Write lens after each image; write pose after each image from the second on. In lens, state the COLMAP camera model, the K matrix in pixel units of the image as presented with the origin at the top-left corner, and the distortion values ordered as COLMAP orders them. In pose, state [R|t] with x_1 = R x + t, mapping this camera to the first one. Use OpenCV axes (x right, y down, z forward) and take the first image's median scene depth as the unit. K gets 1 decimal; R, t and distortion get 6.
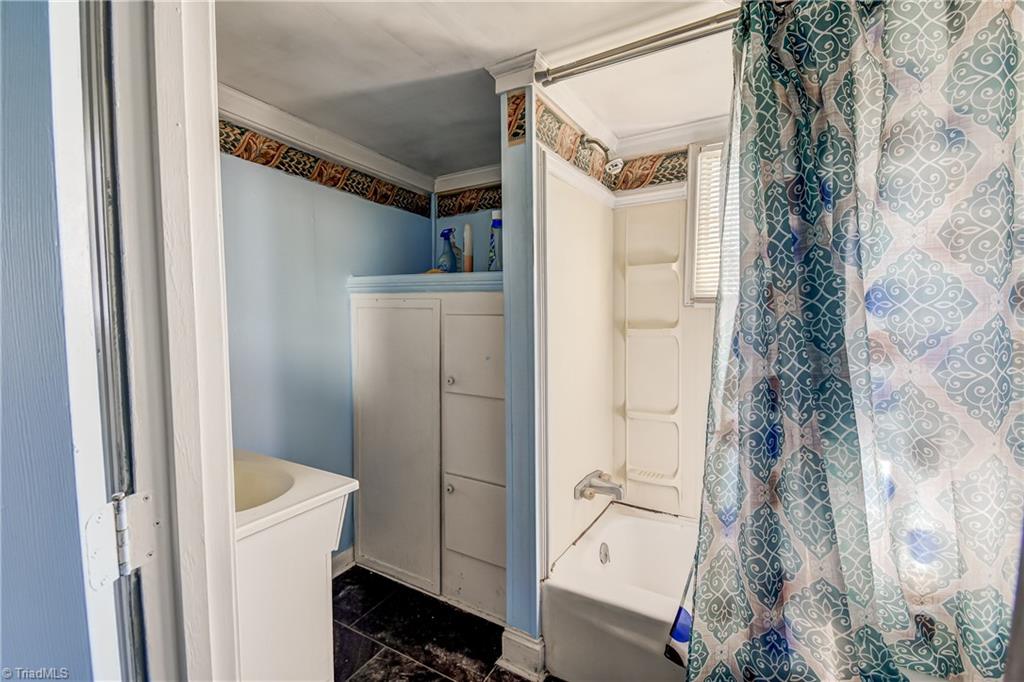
lens RADIAL K [[449.0, 0, 515.7], [0, 449.0, 345.3], [0, 0, 1]] dist [0.027498, -0.021019]
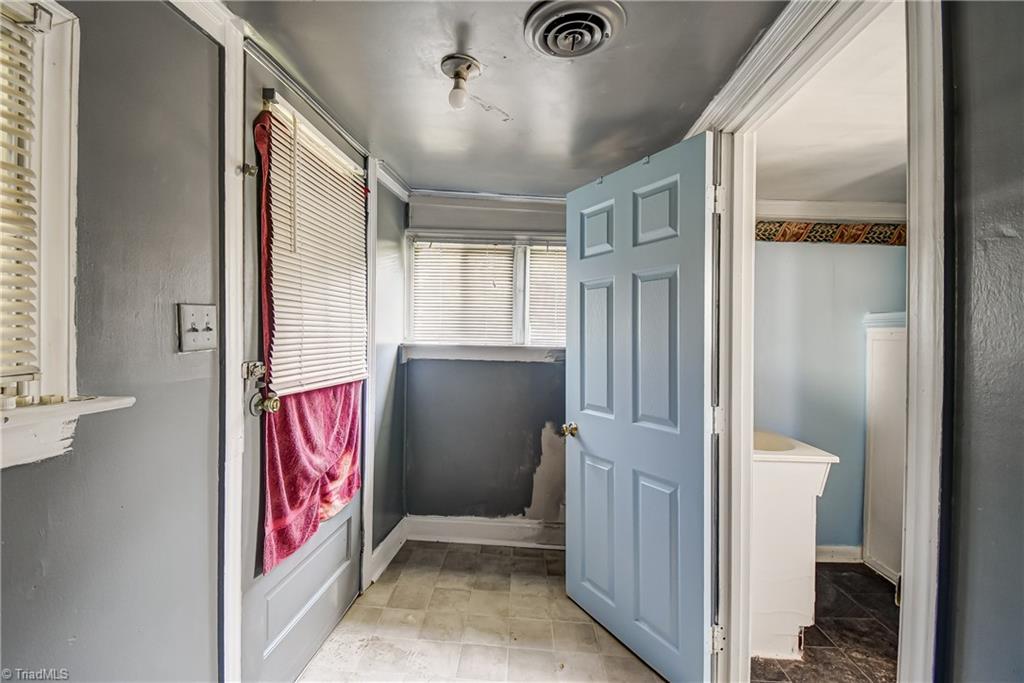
lens RADIAL K [[449.0, 0, 511.7], [0, 449.0, 337.6], [0, 0, 1]] dist [0.027498, -0.021019]
pose [[0.452766, -0.004338, -0.891619, 0.298515], [-0.071461, 0.996595, -0.041137, 0.028288], [0.888761, 0.082341, 0.450914, -0.399542]]
